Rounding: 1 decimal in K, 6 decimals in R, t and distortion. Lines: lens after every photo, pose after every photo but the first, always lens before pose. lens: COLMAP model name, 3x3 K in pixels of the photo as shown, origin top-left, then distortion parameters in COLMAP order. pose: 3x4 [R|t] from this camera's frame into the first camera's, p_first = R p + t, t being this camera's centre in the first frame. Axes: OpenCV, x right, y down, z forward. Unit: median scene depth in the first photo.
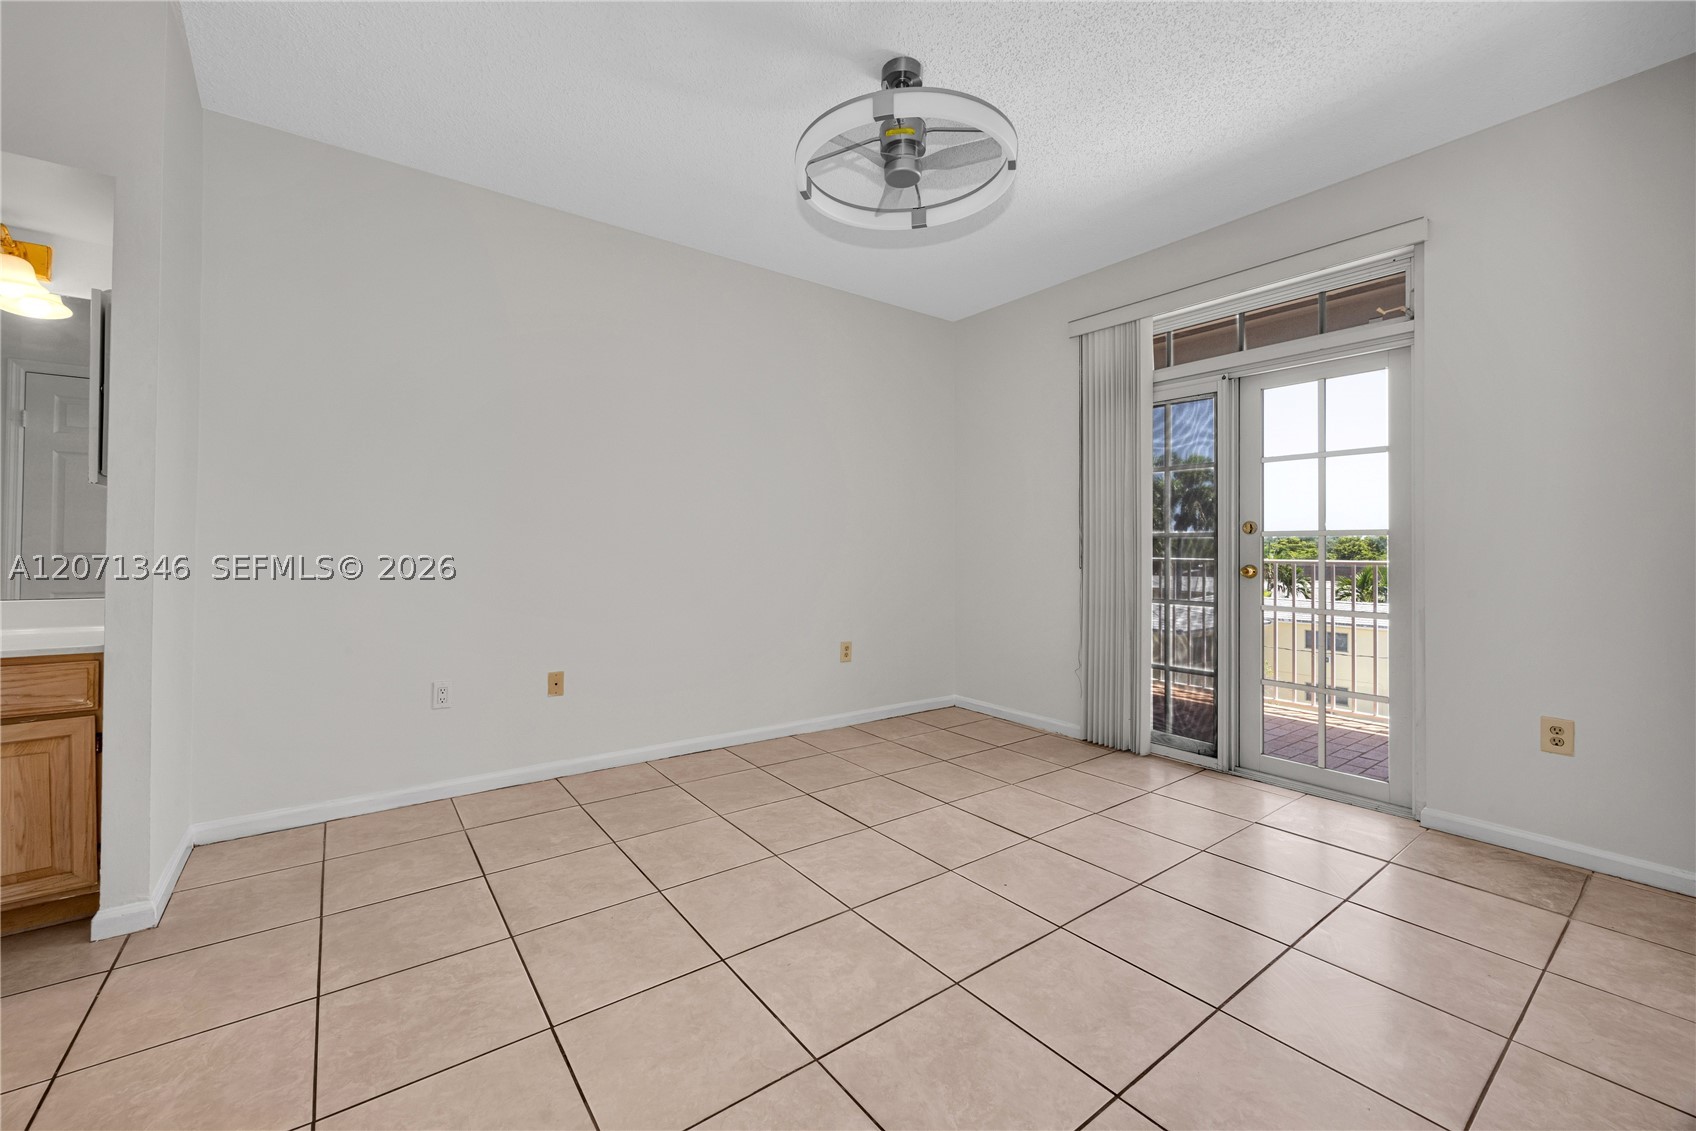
lens RADIAL K [[669.1, 0, 824.7], [0, 669.1, 542.9], [0, 0, 1]] dist [-0.005779, 0.000020]
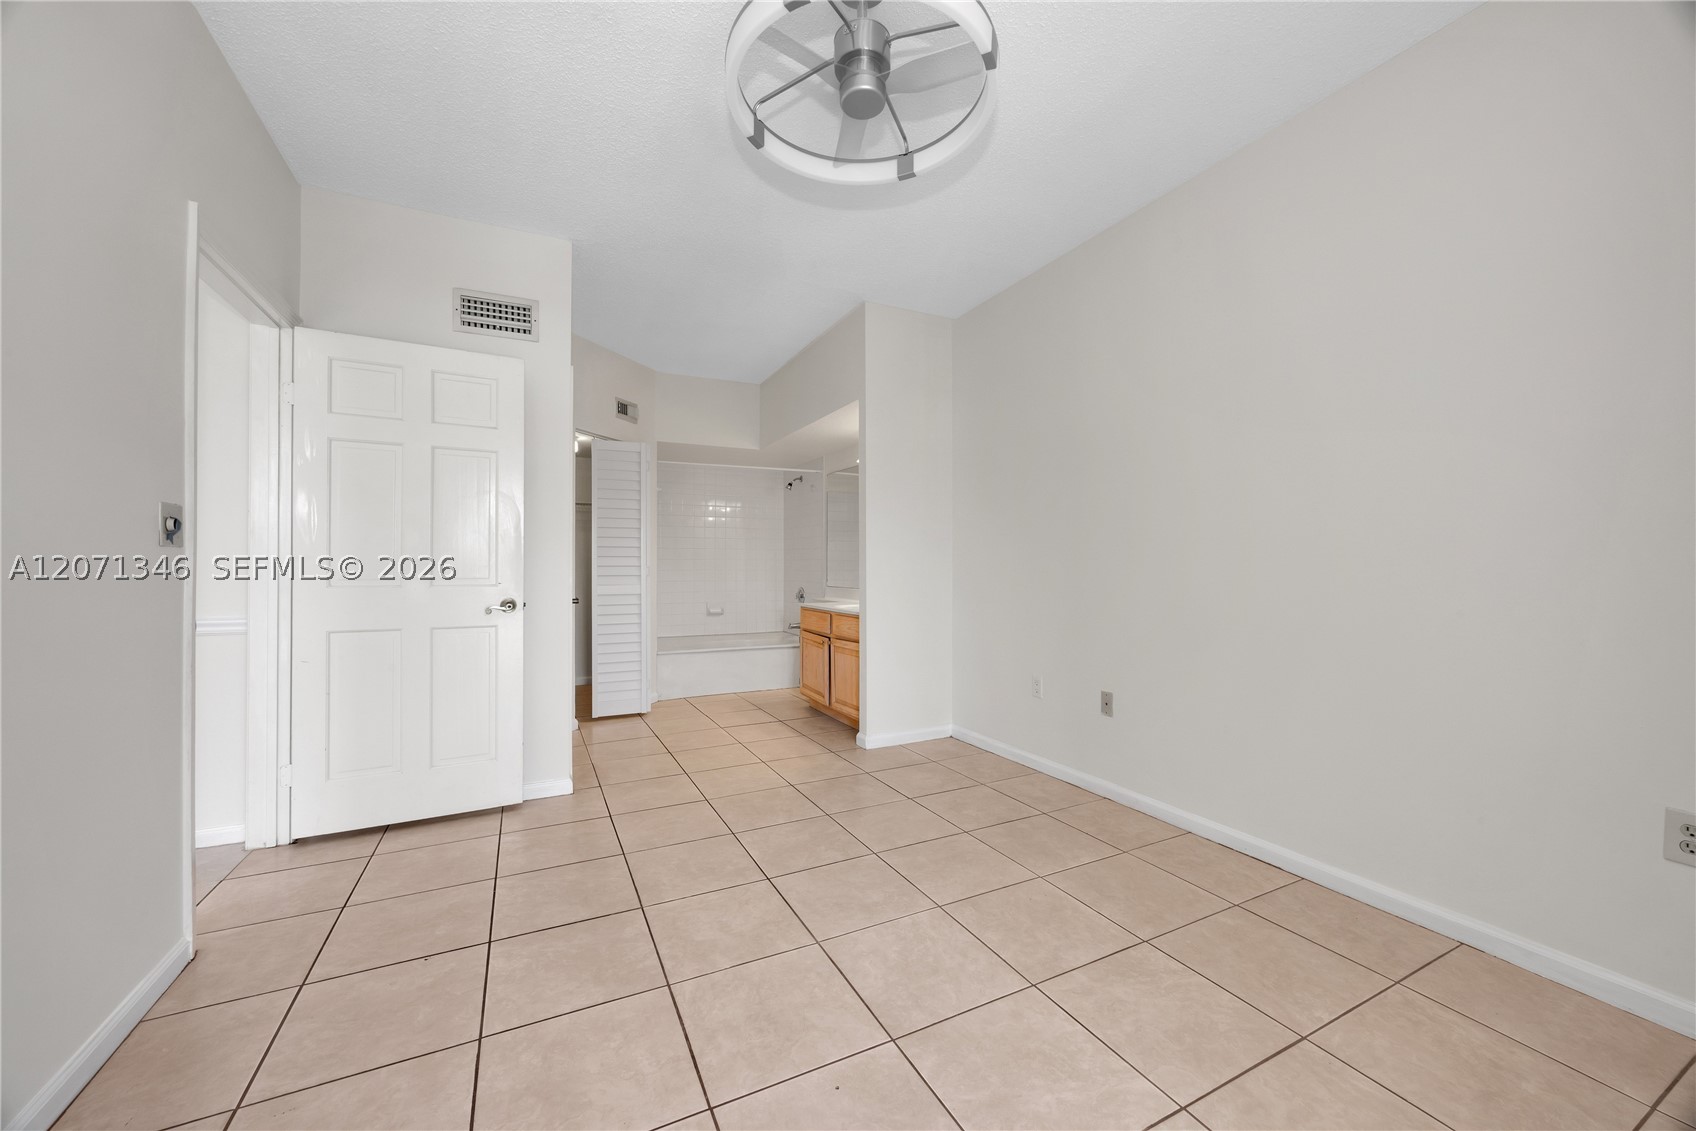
lens RADIAL K [[649.8, 0, 848.0], [0, 649.8, 565.5], [0, 0, 1]] dist [-0.002742, -0.000267]
pose [[-0.164265, -0.007373, -0.986389, 0.705248], [0.007232, 0.999936, -0.008679, 0.011283], [0.986390, -0.008560, -0.164201, 0.885349]]
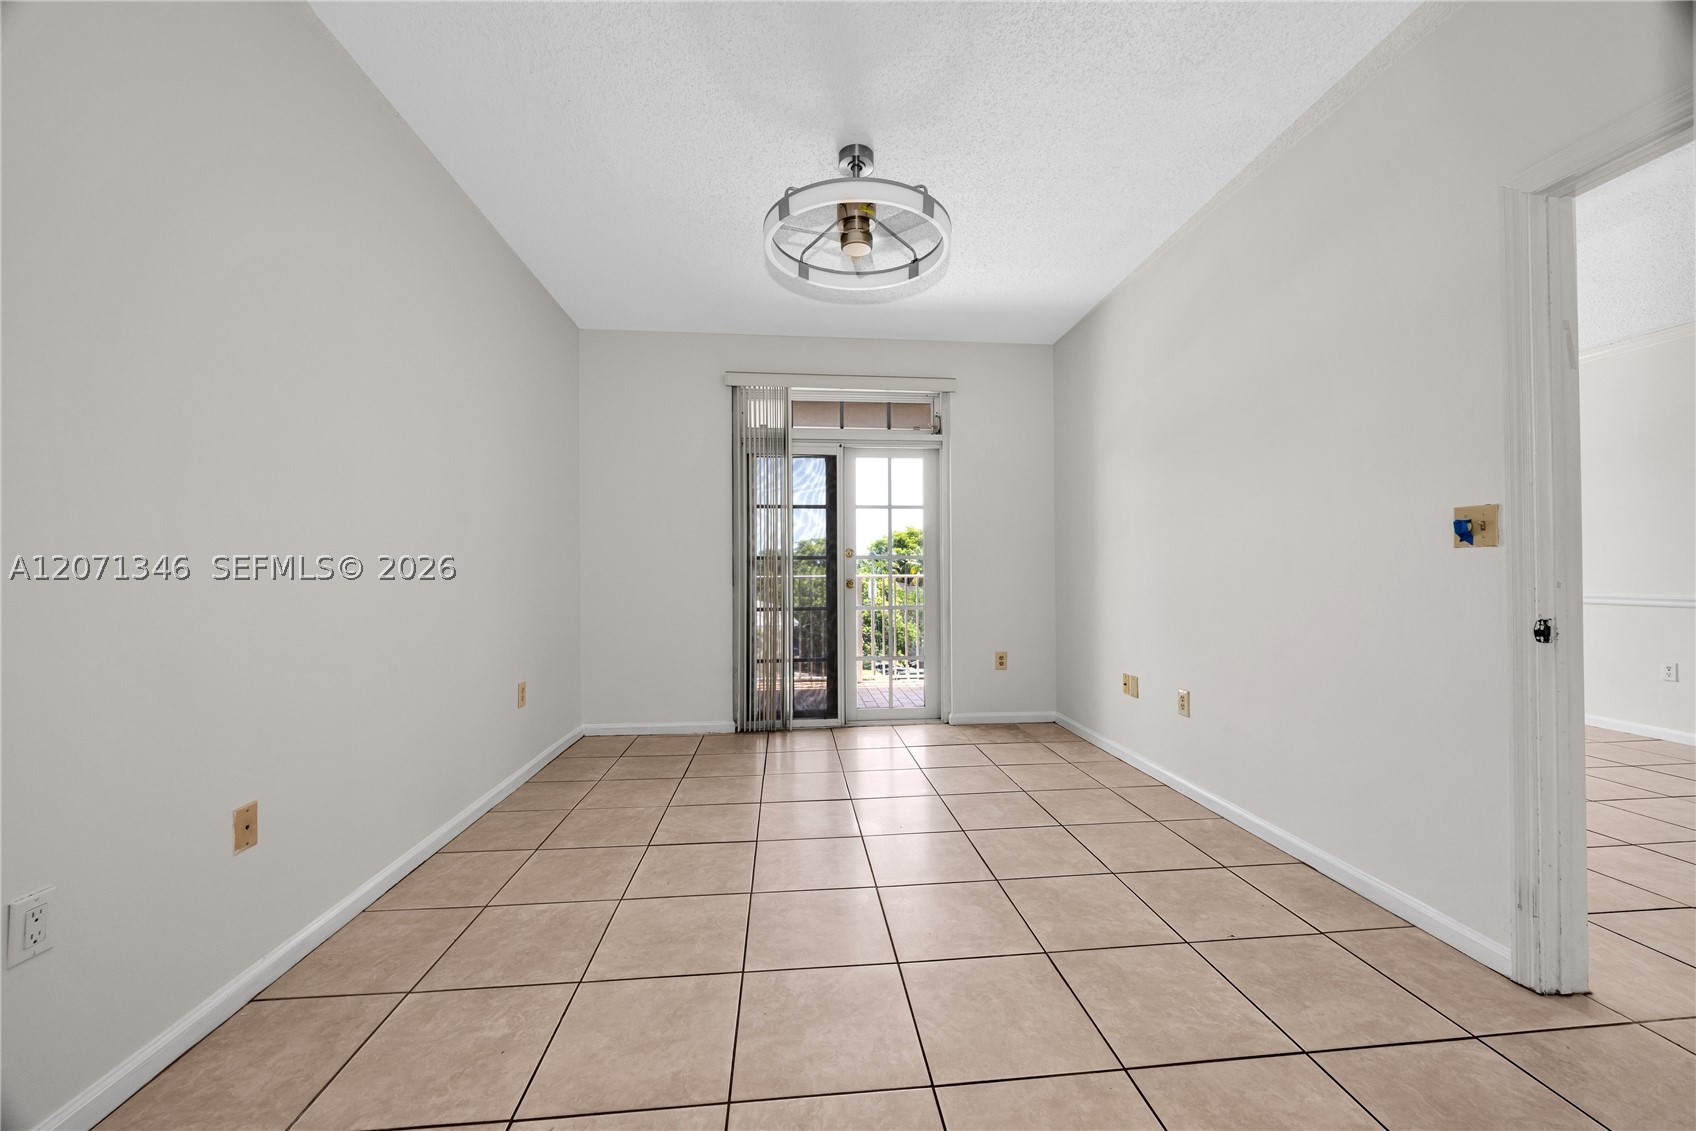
lens RADIAL K [[649.8, 0, 848.0], [0, 649.8, 565.5], [0, 0, 1]] dist [-0.002742, -0.000267]
pose [[0.503947, -0.004766, 0.863722, -0.690926], [0.001665, 0.999988, 0.004547, -0.002841], [-0.863733, -0.000853, 0.503949, 0.357872]]
